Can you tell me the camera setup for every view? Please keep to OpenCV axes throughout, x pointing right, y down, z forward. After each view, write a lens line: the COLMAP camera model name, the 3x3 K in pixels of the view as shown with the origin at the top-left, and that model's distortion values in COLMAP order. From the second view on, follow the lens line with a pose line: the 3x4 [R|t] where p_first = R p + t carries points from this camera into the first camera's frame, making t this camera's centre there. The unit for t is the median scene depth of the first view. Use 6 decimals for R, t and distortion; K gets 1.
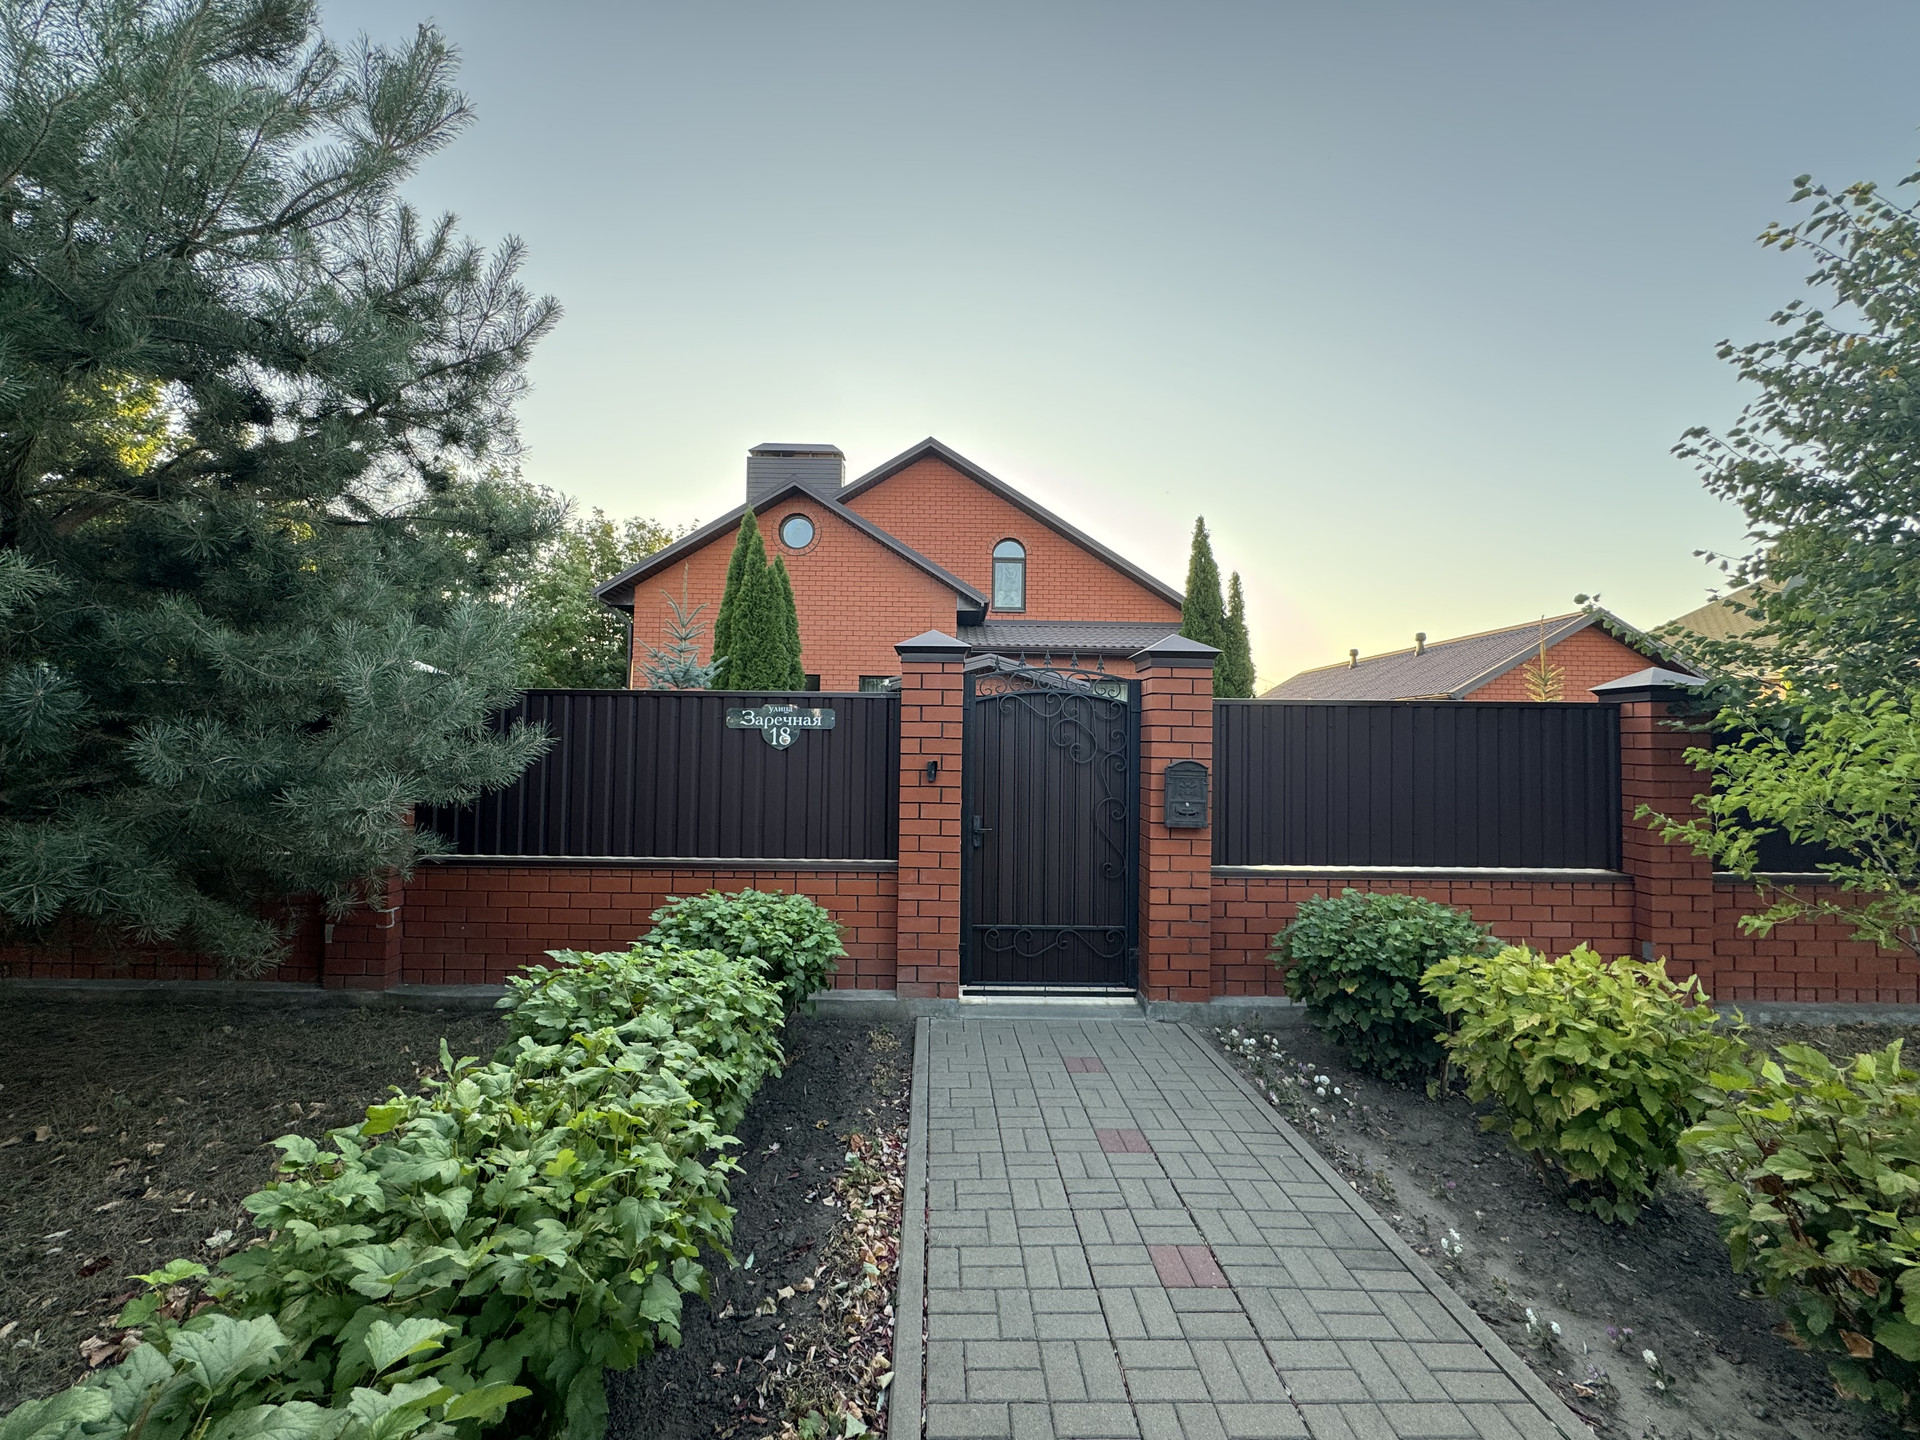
lens RADIAL K [[768.1, 0, 960.8], [0, 768.1, 726.3], [0, 0, 1]] dist [-0.004372, 0.001063]
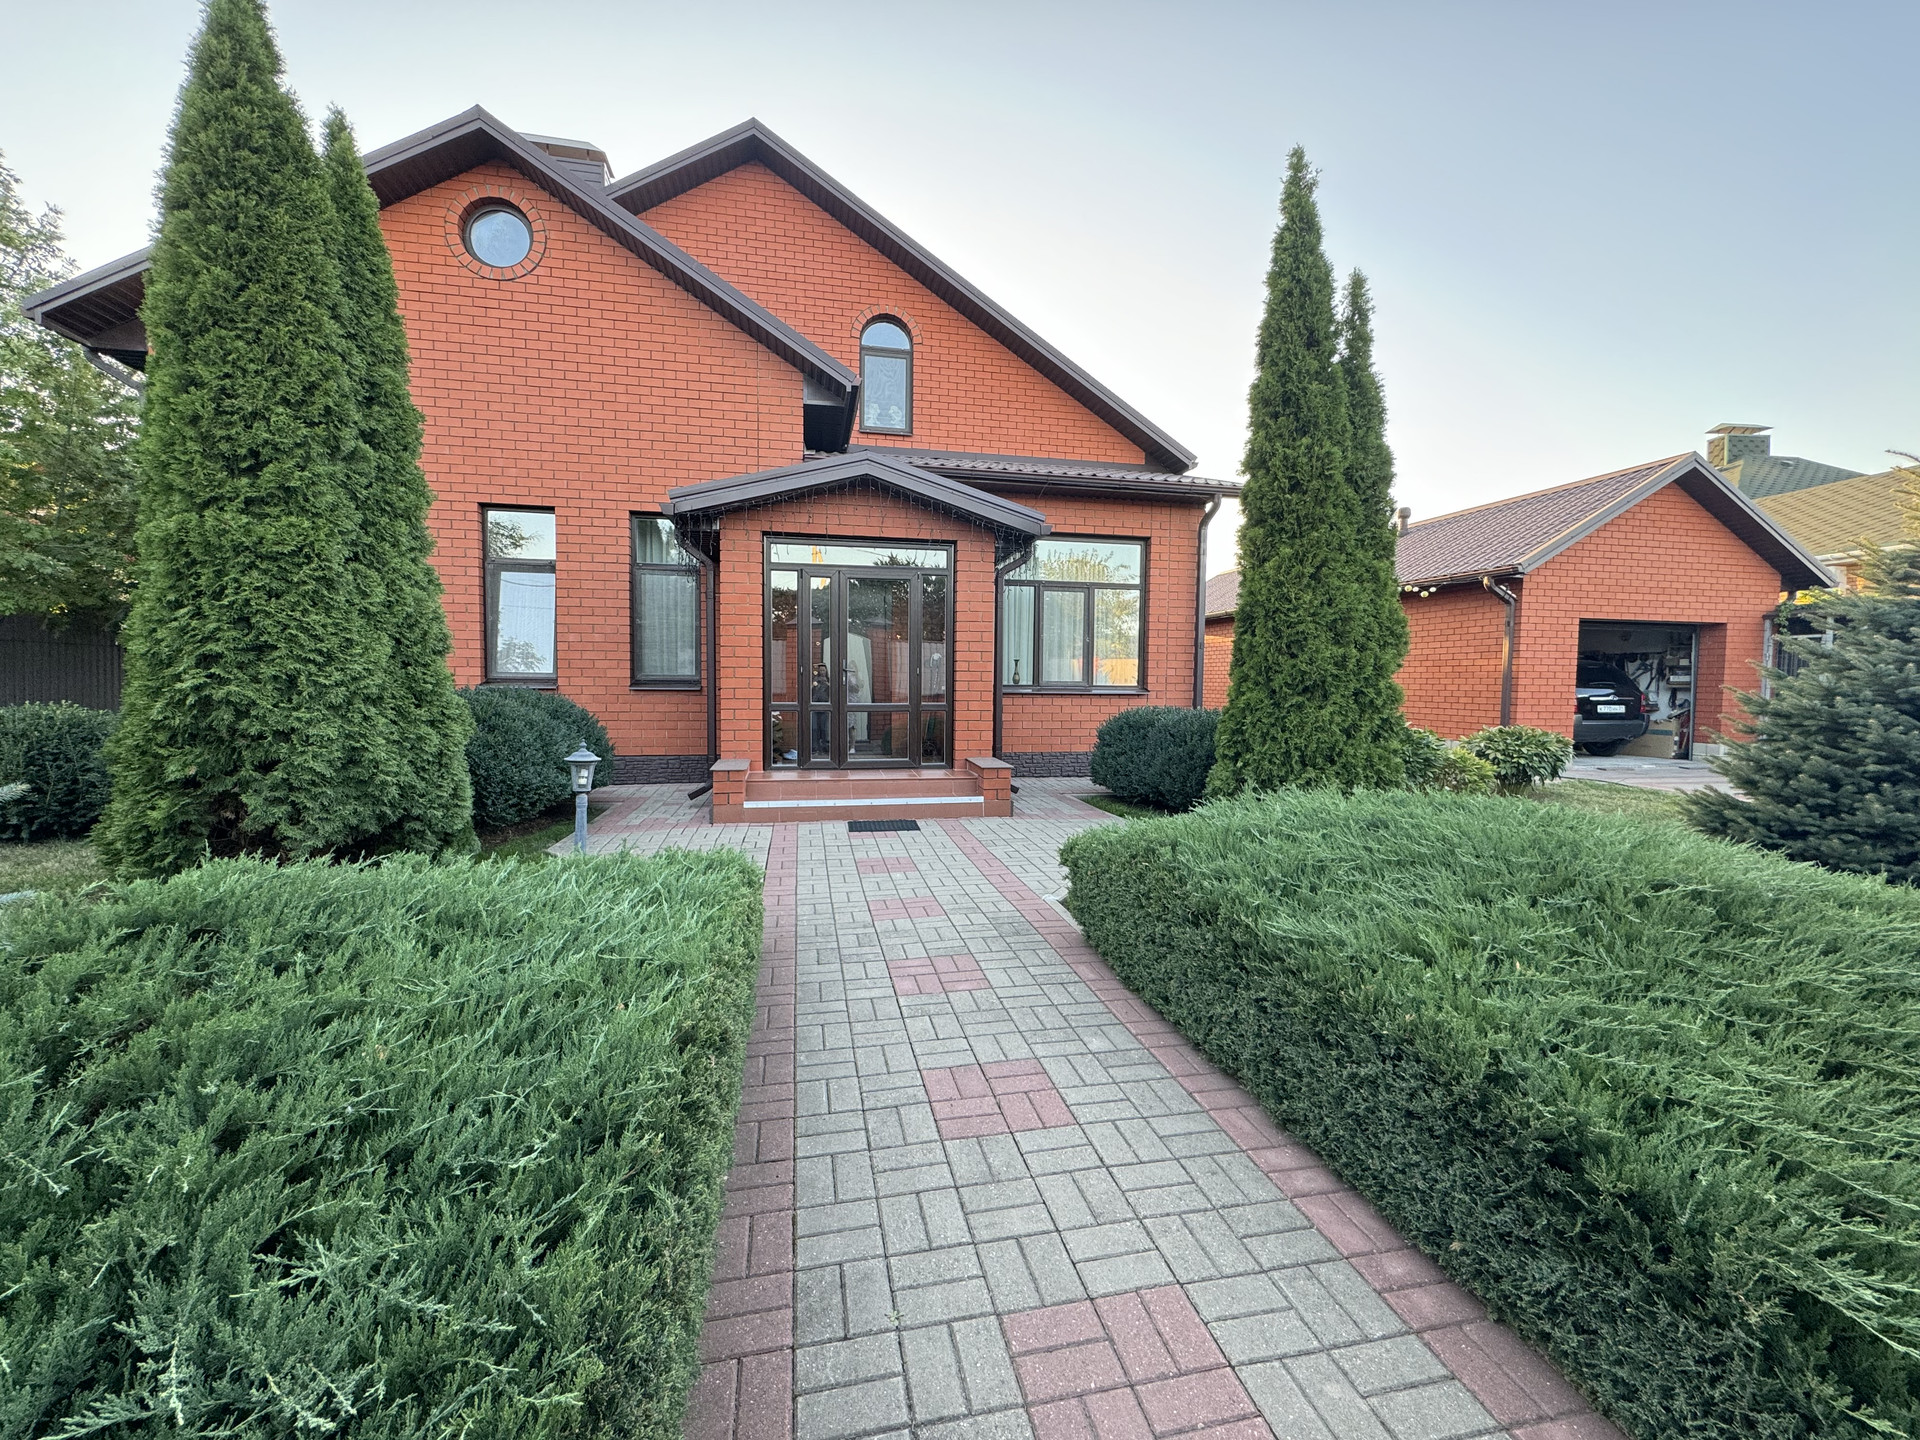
lens RADIAL K [[768.1, 0, 962.1], [0, 768.1, 723.2], [0, 0, 1]] dist [-0.004372, 0.001063]
pose [[0.982958, -0.016058, 0.183126, 0.003055], [-0.001213, 0.995589, 0.093814, 0.033346], [-0.183825, -0.092437, 0.978603, 0.349825]]
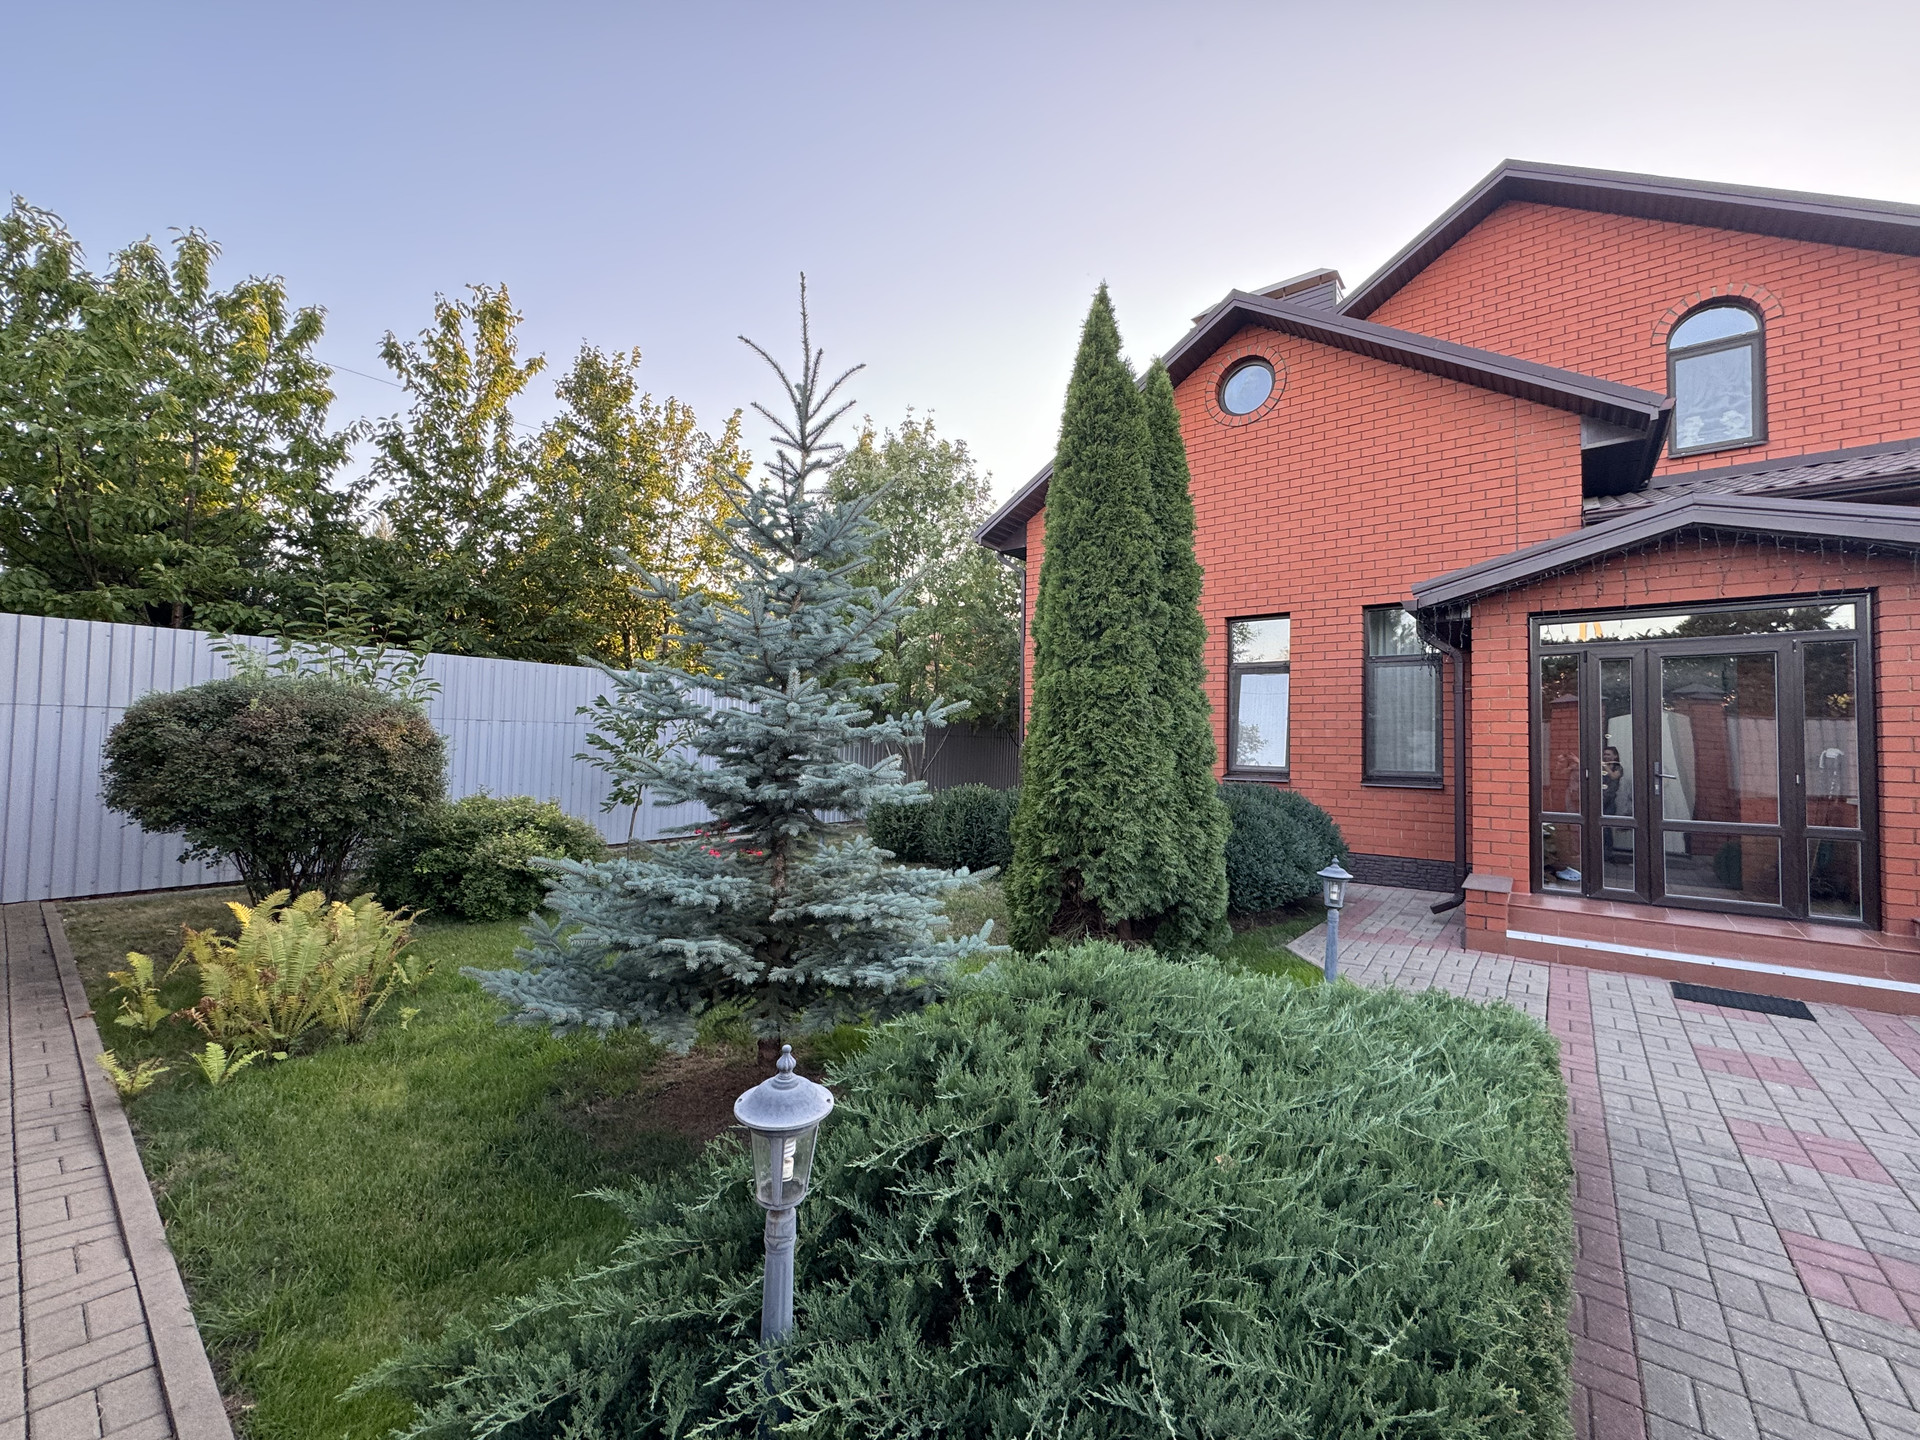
lens RADIAL K [[768.1, 0, 954.0], [0, 768.1, 718.4], [0, 0, 1]] dist [-0.004372, 0.001063]
pose [[0.772135, -0.023714, -0.635016, -0.006755], [0.018075, 0.999719, -0.015356, 0.018420], [0.635202, 0.000379, 0.772346, 0.337350]]
